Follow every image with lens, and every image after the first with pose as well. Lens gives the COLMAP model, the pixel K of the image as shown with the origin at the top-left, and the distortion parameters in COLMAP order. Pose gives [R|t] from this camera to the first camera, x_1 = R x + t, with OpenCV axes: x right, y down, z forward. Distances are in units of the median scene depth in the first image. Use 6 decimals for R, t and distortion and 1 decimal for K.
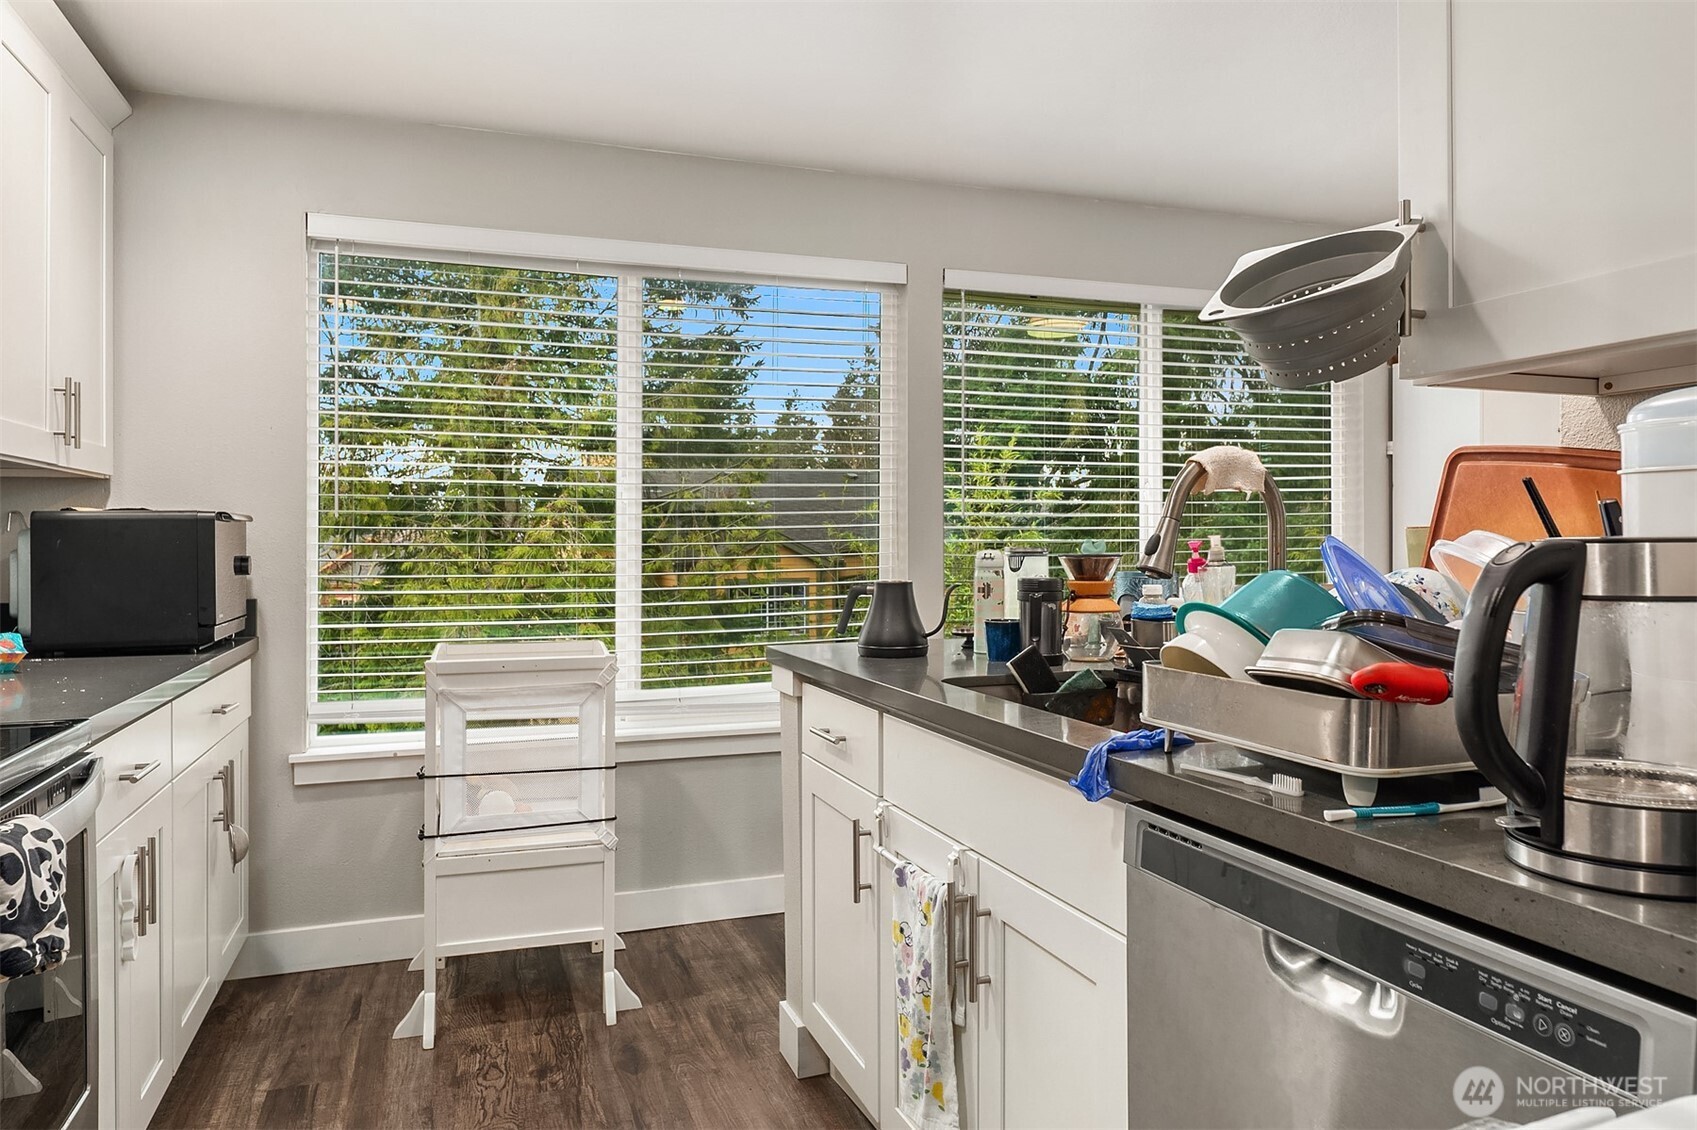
lens RADIAL K [[1129.9, 0, 867.3], [0, 1129.9, 564.5], [0, 0, 1]] dist [-0.000700, -0.001298]
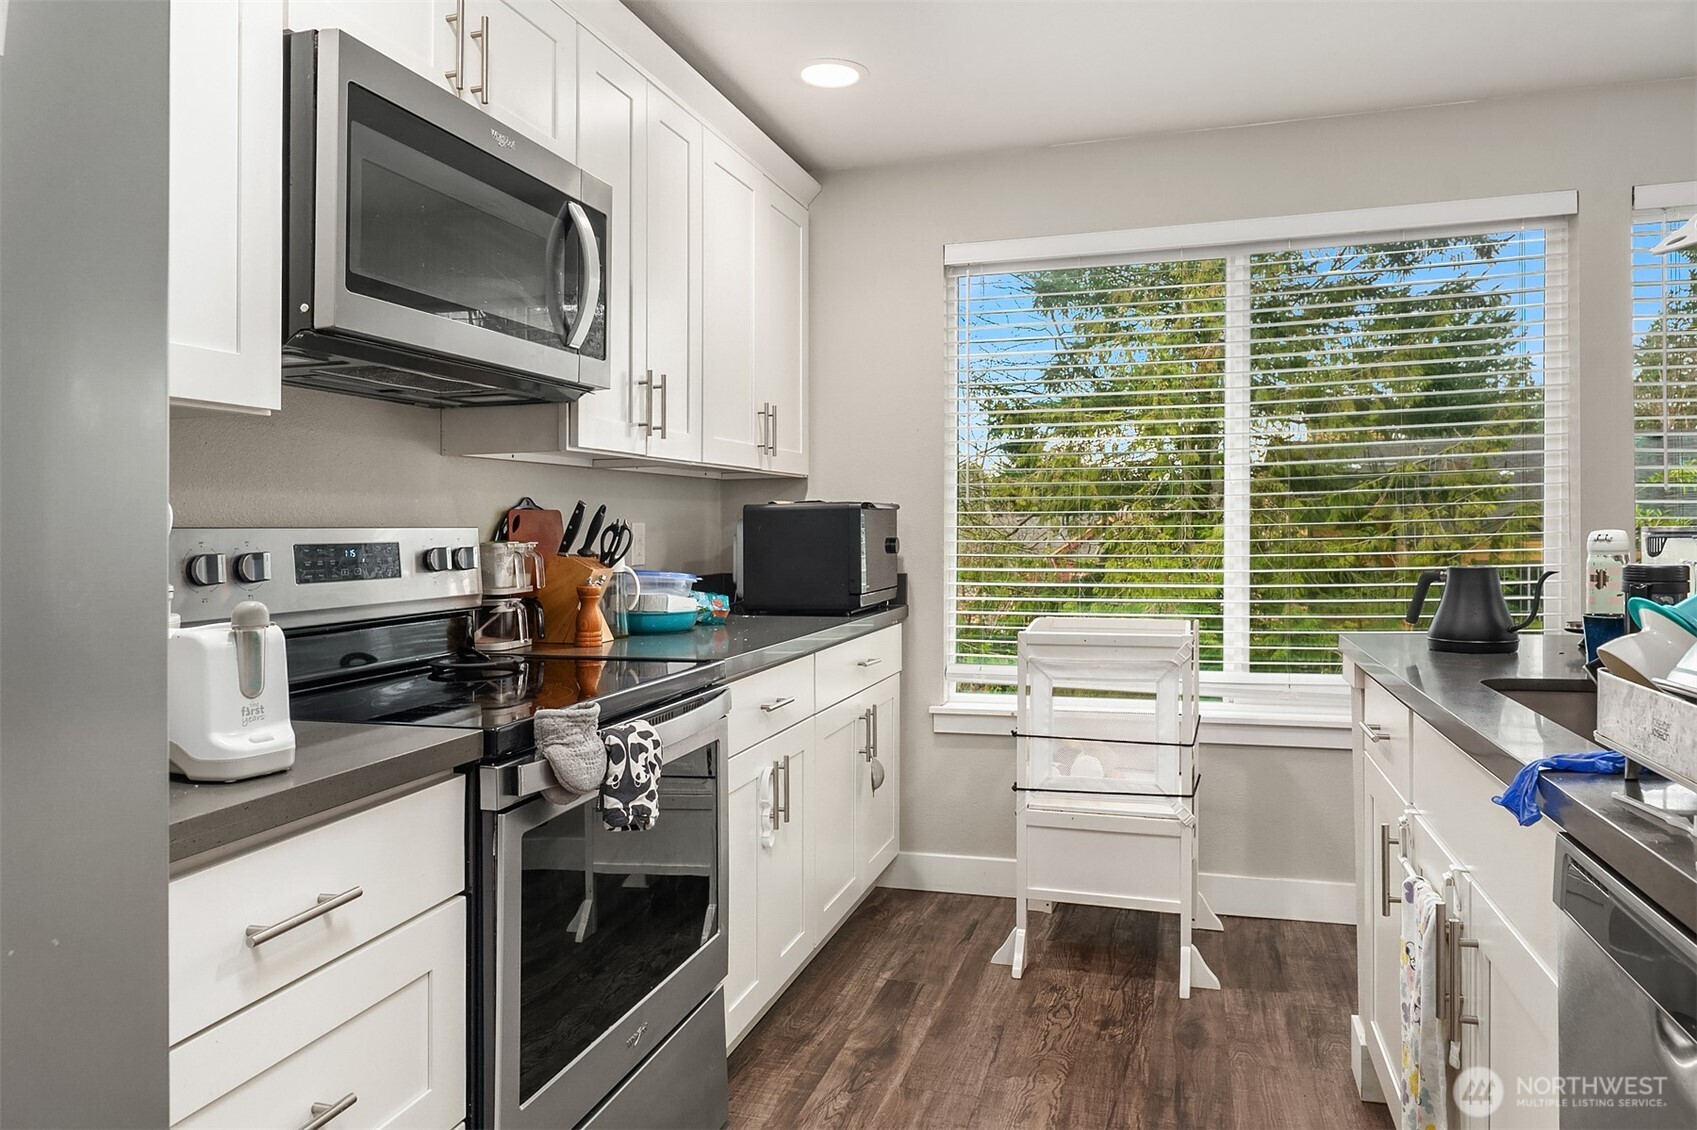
lens RADIAL K [[1132.3, 0, 845.8], [0, 1132.3, 538.2], [0, 0, 1]] dist [-0.001987, 0.000841]
pose [[0.799764, -0.001043, -0.600314, 0.145984], [-0.001688, 0.999991, -0.003987, -0.002521], [0.600313, 0.004202, 0.799754, -0.000707]]
